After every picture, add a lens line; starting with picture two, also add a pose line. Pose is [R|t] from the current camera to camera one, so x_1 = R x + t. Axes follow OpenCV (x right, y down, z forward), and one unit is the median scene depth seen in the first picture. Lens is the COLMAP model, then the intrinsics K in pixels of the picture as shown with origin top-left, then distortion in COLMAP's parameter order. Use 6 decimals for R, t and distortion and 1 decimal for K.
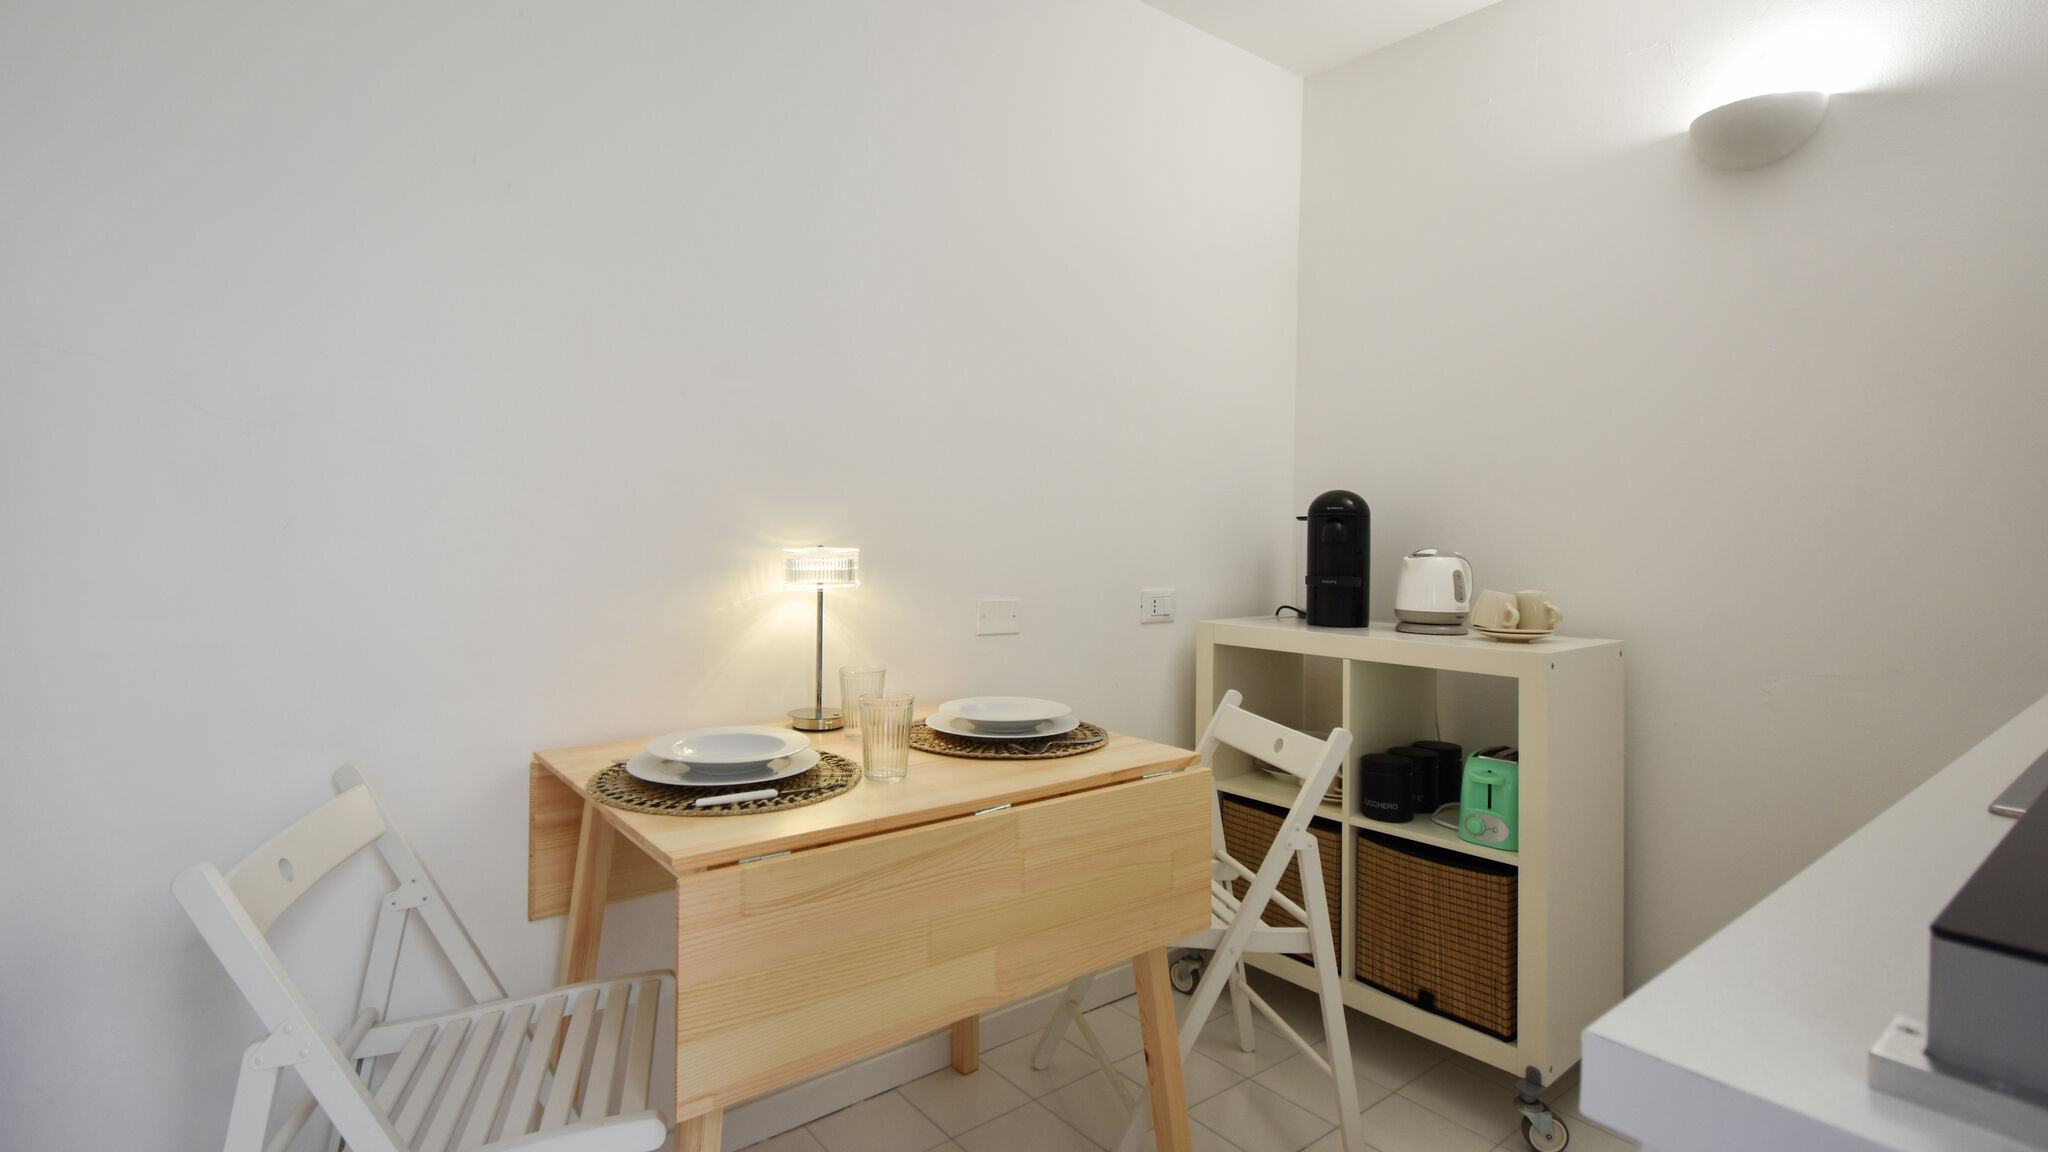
lens RADIAL K [[895.9, 0, 1019.8], [0, 895.9, 541.2], [0, 0, 1]] dist [0.001772, 0.000225]
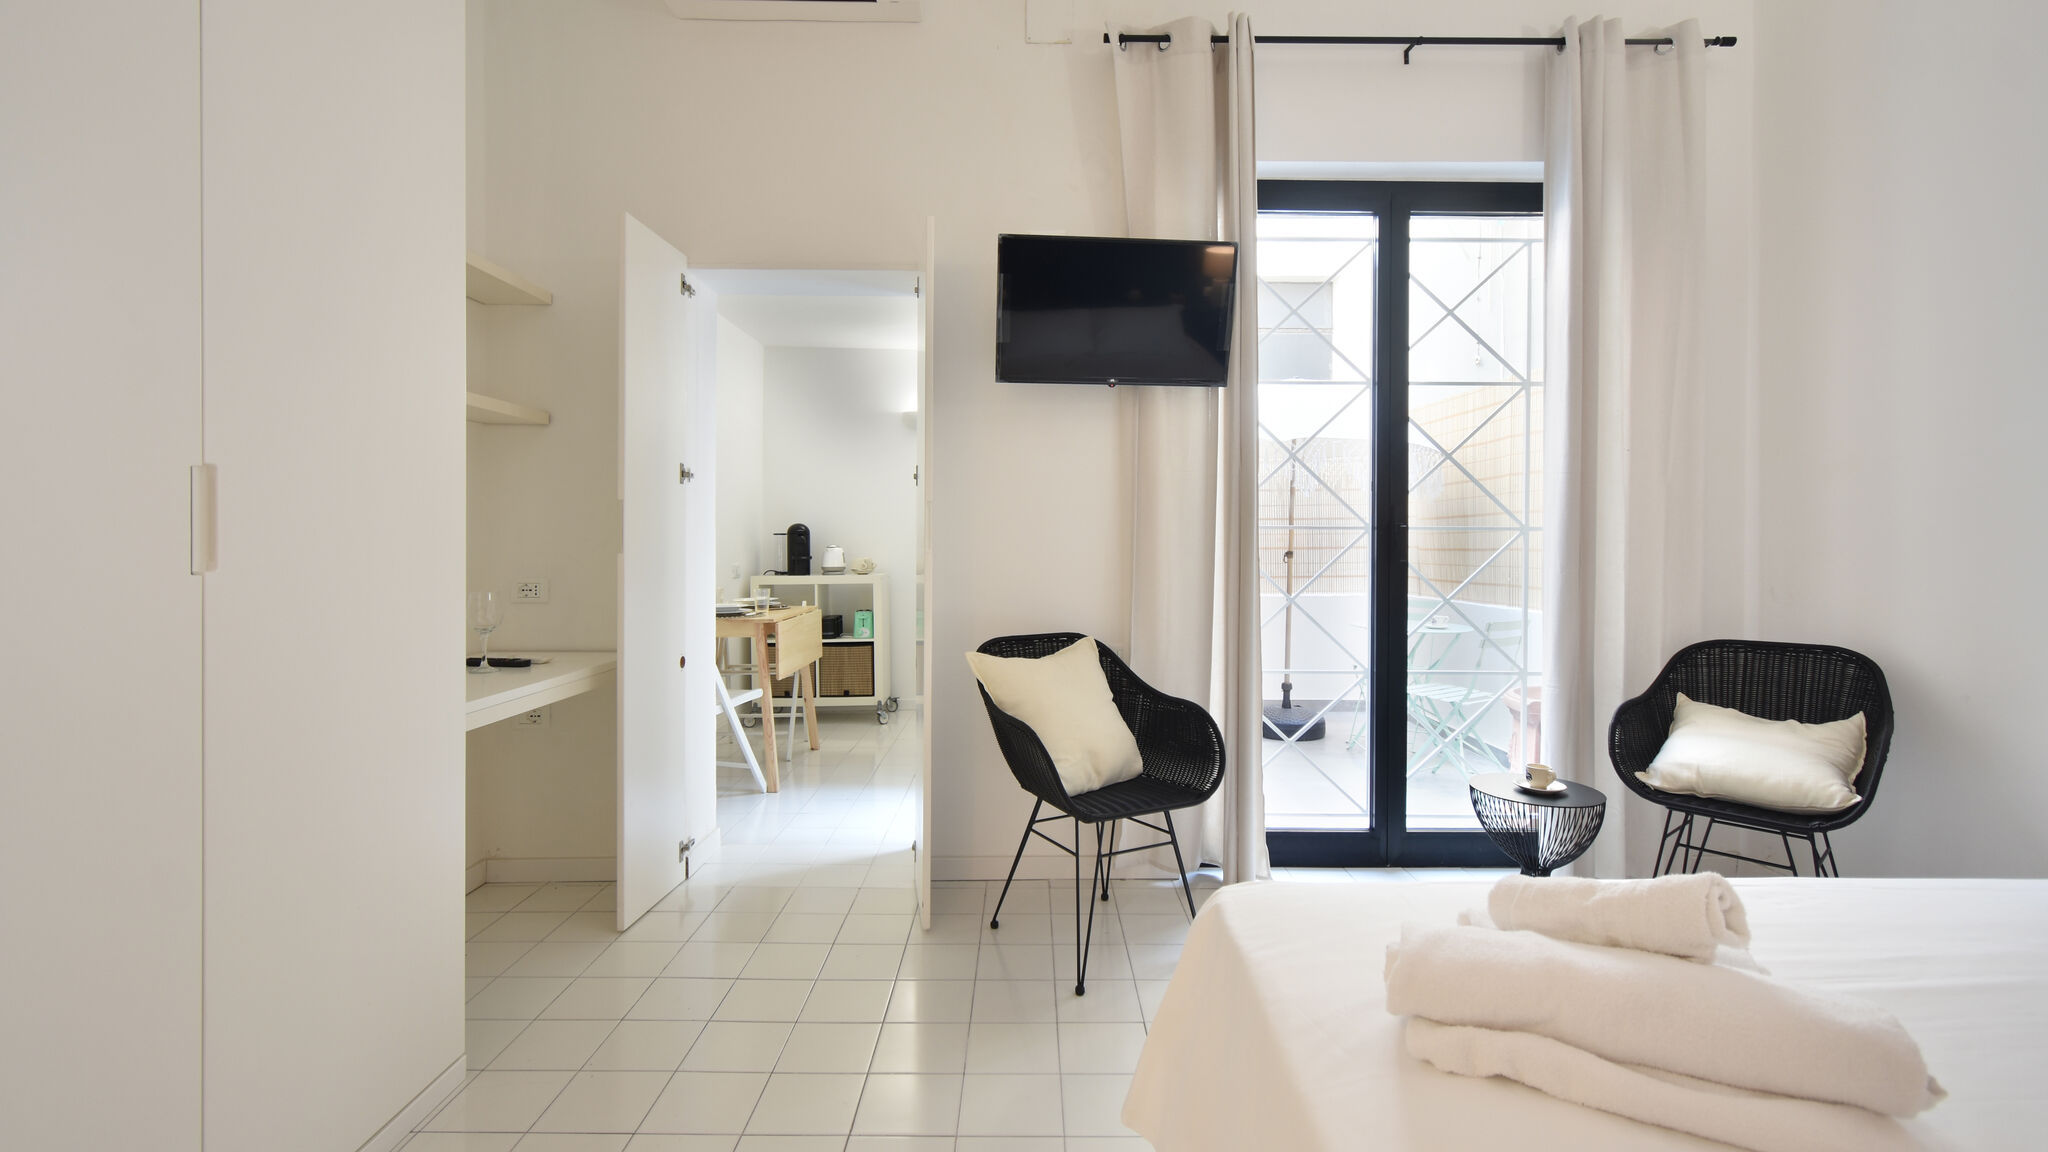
lens RADIAL K [[914.7, 0, 1024.0], [0, 914.7, 576.0], [0, 0, 1]] dist [0.001396, 0.000070]
pose [[0.591023, -0.039805, 0.805672, -1.665411], [0.020910, 0.999202, 0.034028, 0.024147], [-0.806384, -0.003265, 0.591384, -1.304102]]
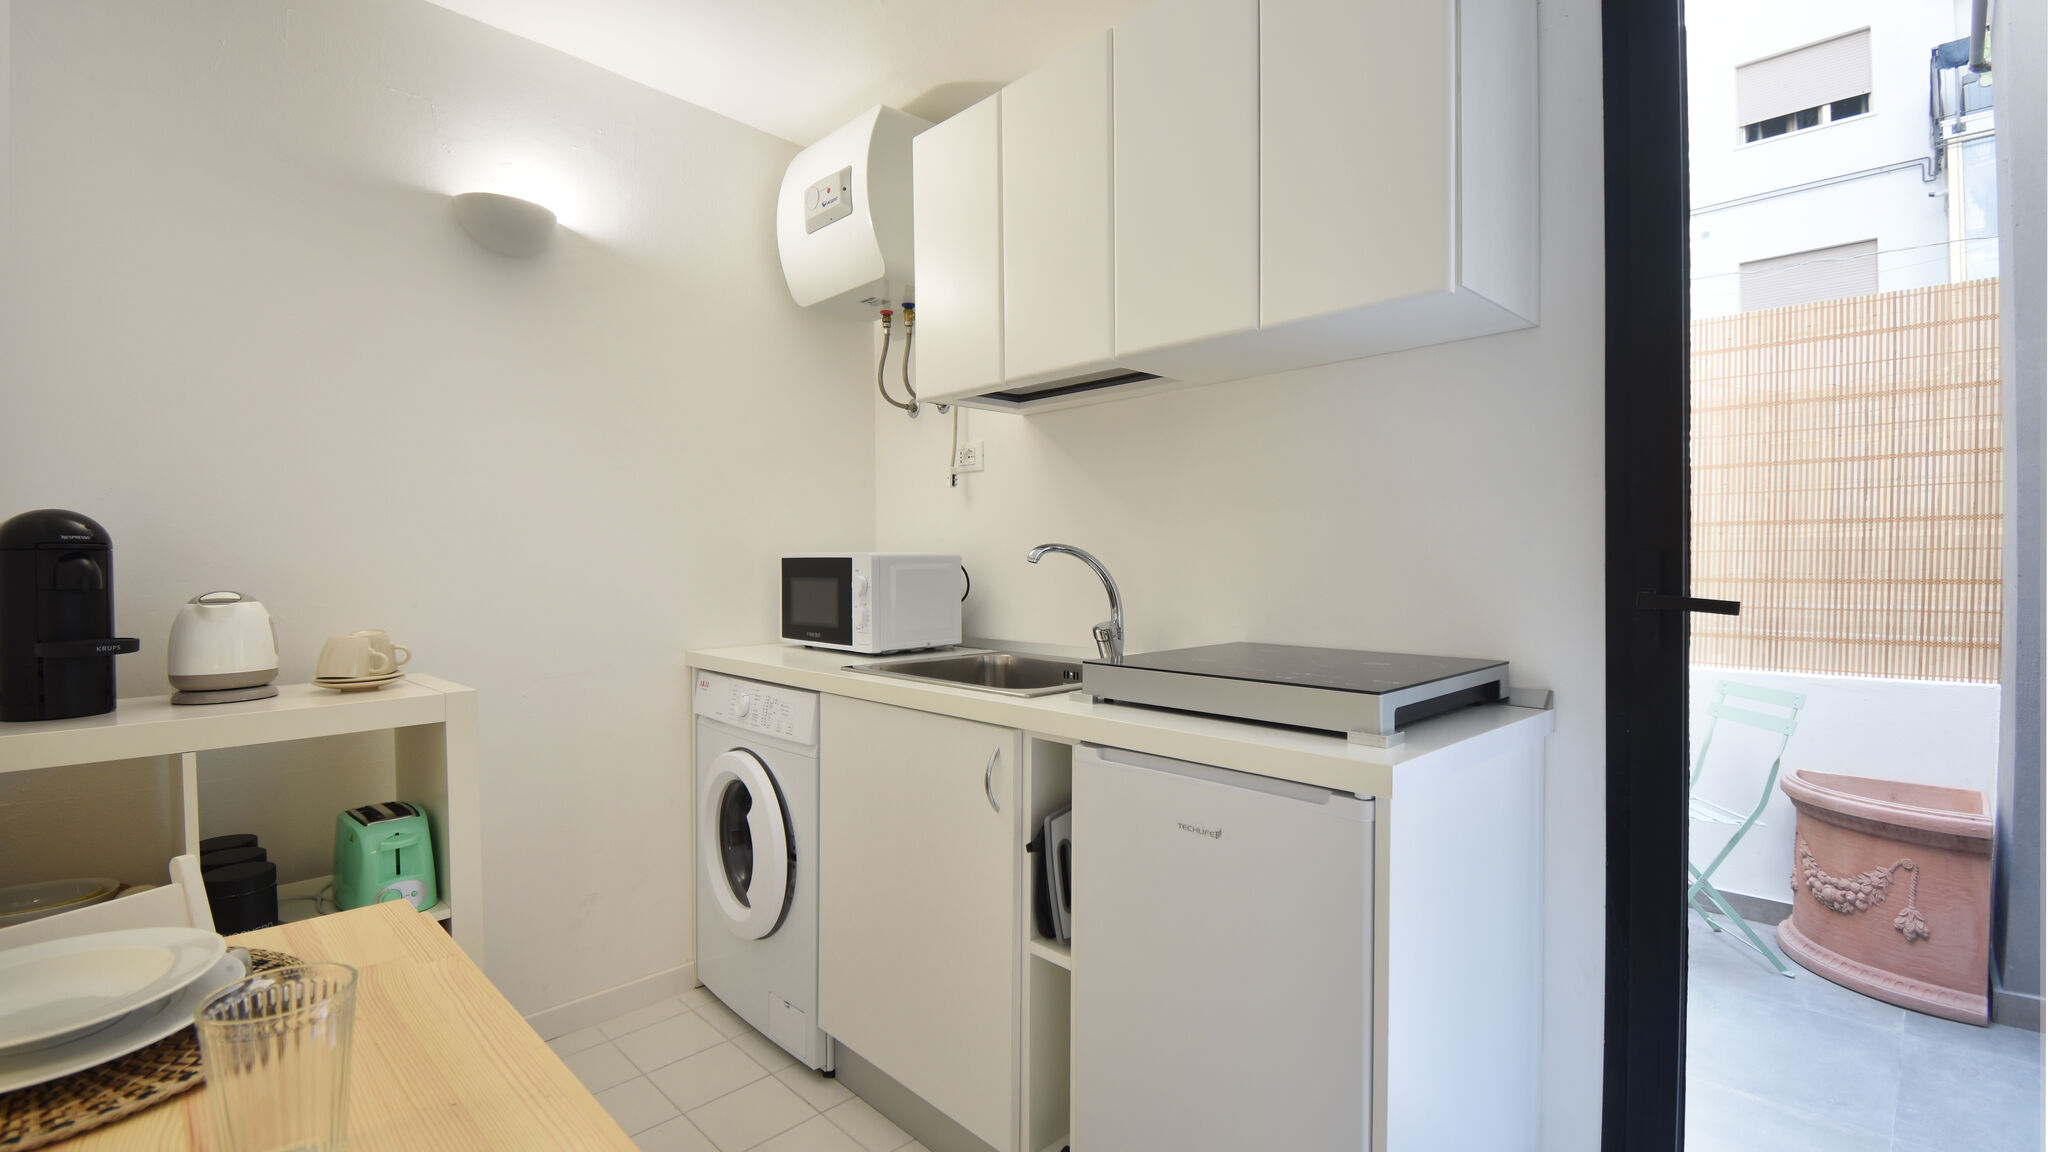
lens RADIAL K [[914.7, 0, 1024.0], [0, 914.7, 576.0], [0, 0, 1]] dist [0.001396, 0.000070]
pose [[-0.135328, -0.029646, 0.990357, -0.457365], [0.017033, 0.999335, 0.032243, -0.020782], [-0.990654, 0.021232, -0.134733, 0.474736]]
